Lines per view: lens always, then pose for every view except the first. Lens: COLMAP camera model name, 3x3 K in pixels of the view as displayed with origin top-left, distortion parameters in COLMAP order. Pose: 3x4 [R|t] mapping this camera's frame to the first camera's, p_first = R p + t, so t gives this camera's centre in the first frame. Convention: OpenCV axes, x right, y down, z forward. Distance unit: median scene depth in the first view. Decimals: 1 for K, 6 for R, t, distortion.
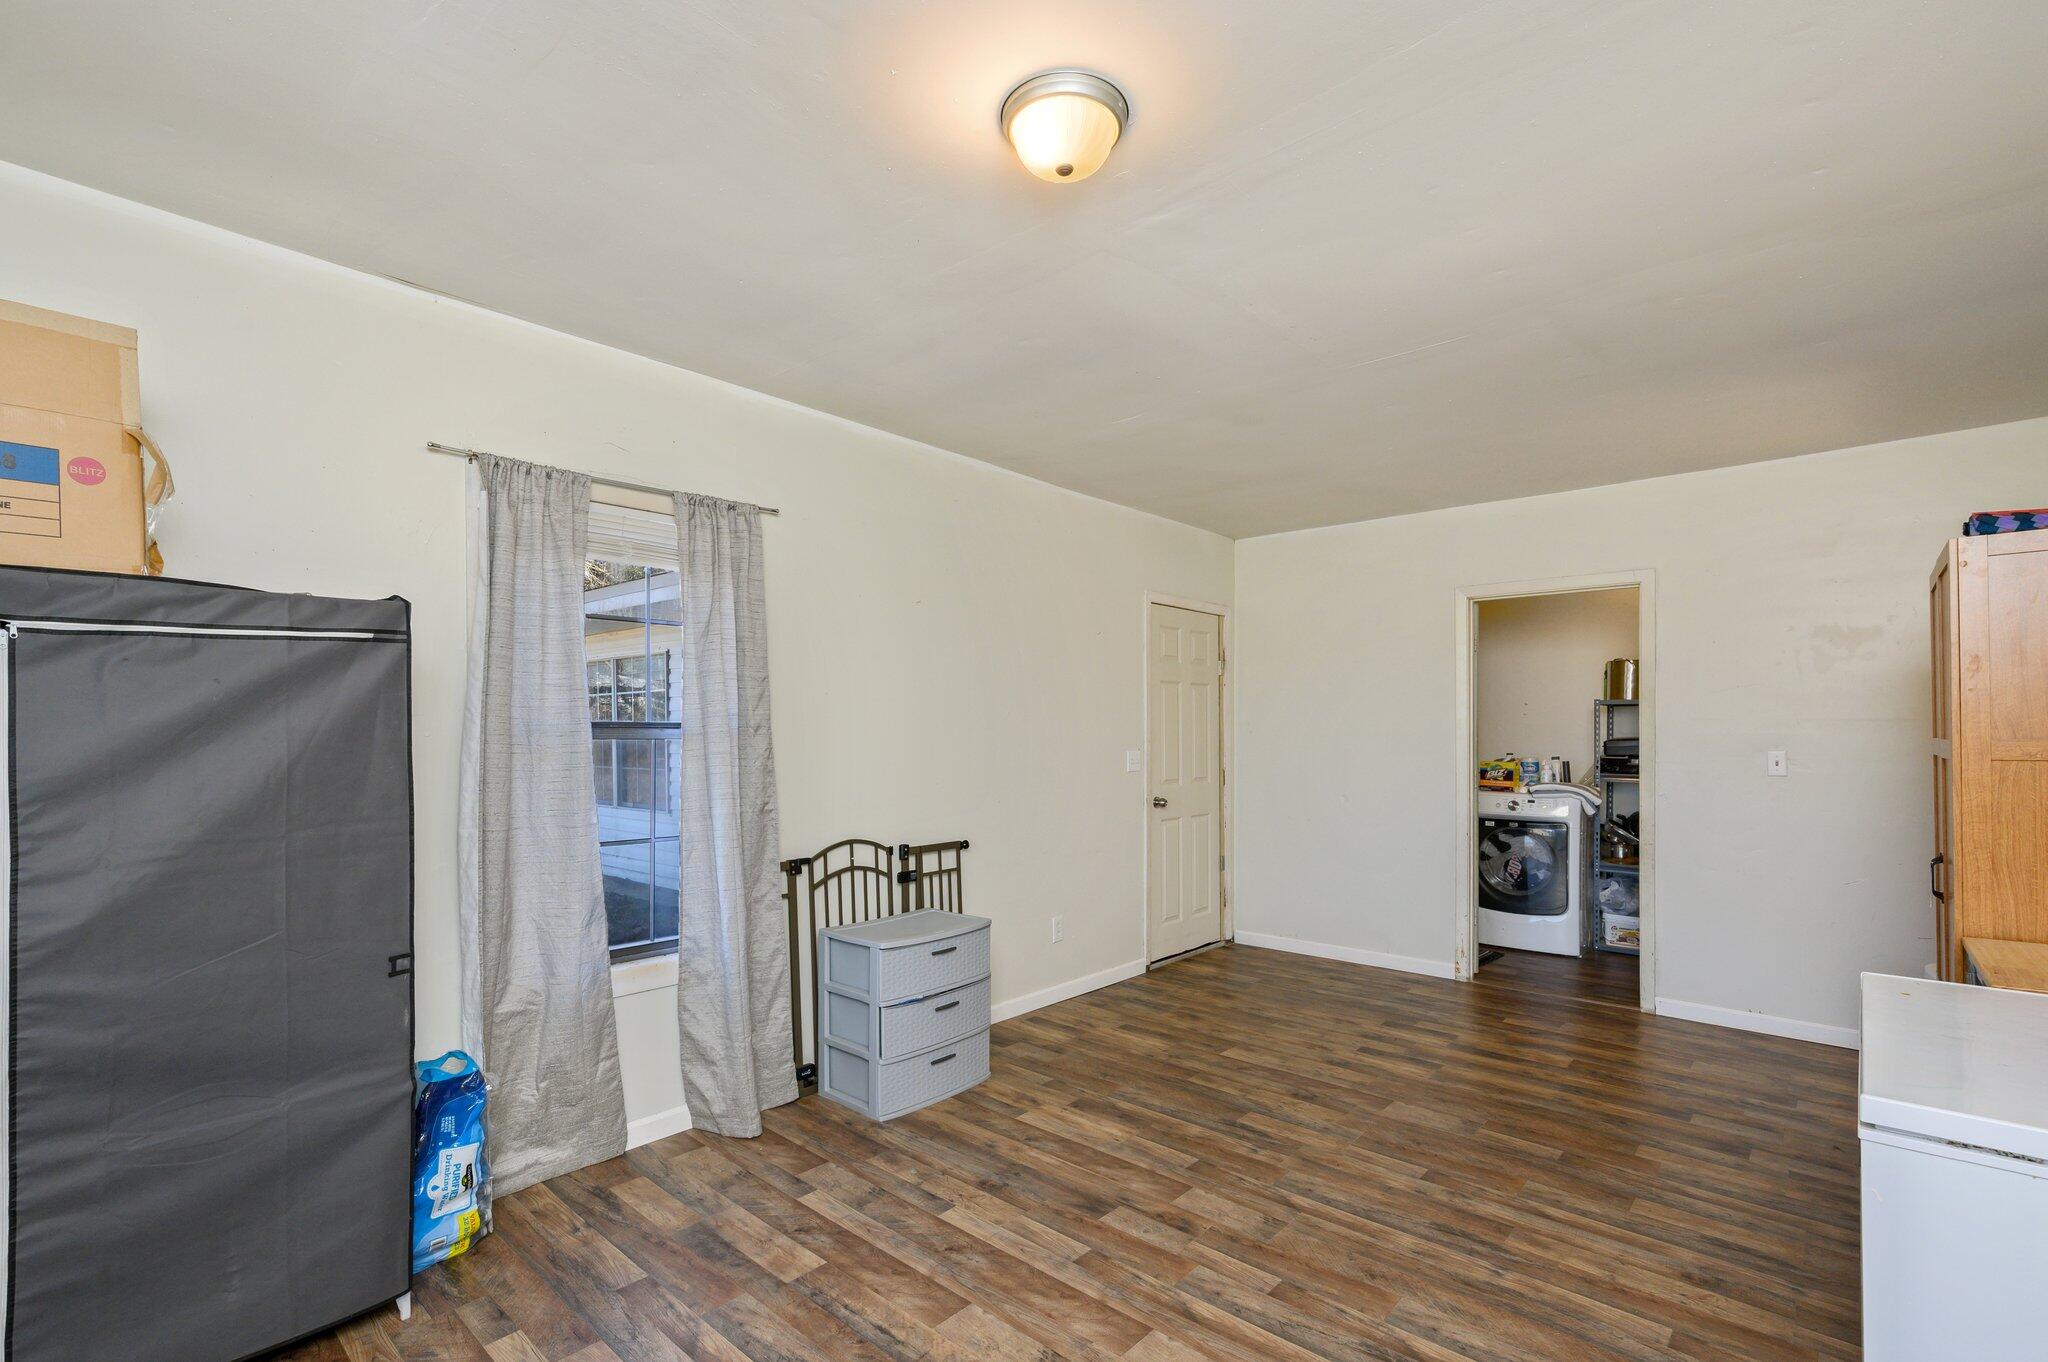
lens RADIAL K [[920.4, 0, 1034.1], [0, 920.4, 729.5], [0, 0, 1]] dist [-0.001142, -0.000218]
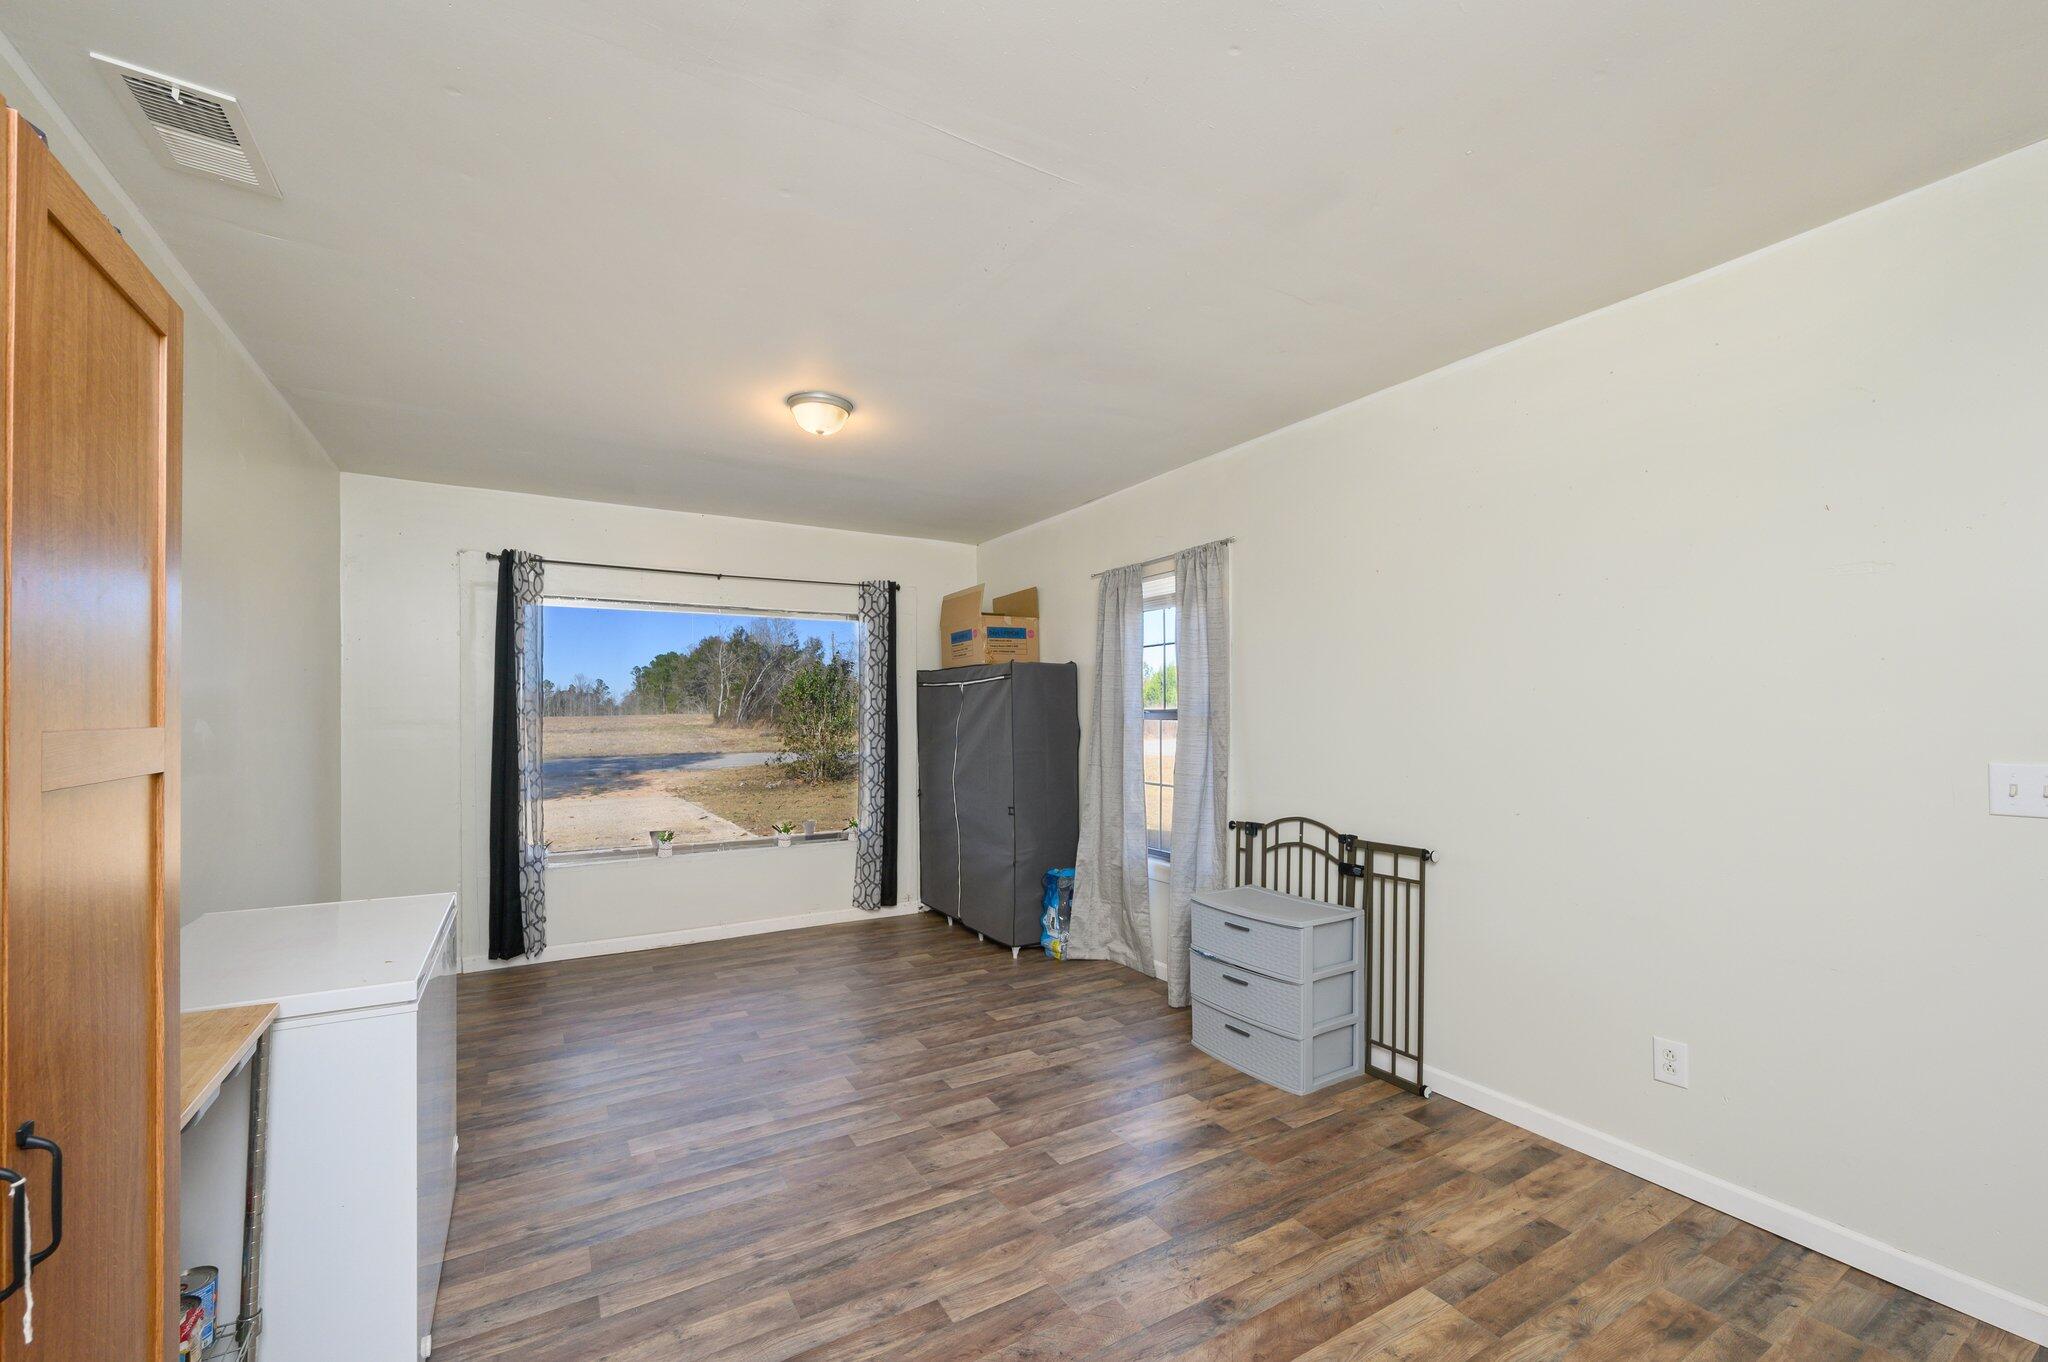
lens RADIAL K [[811.8, 0, 1010.9], [0, 811.8, 721.9], [0, 0, 1]] dist [-0.001208, 0.000100]
pose [[-0.299566, 0.009768, -0.954026, 0.828736], [0.000680, 0.999950, 0.010025, -0.000225], [0.954075, 0.002355, -0.299558, 1.002854]]
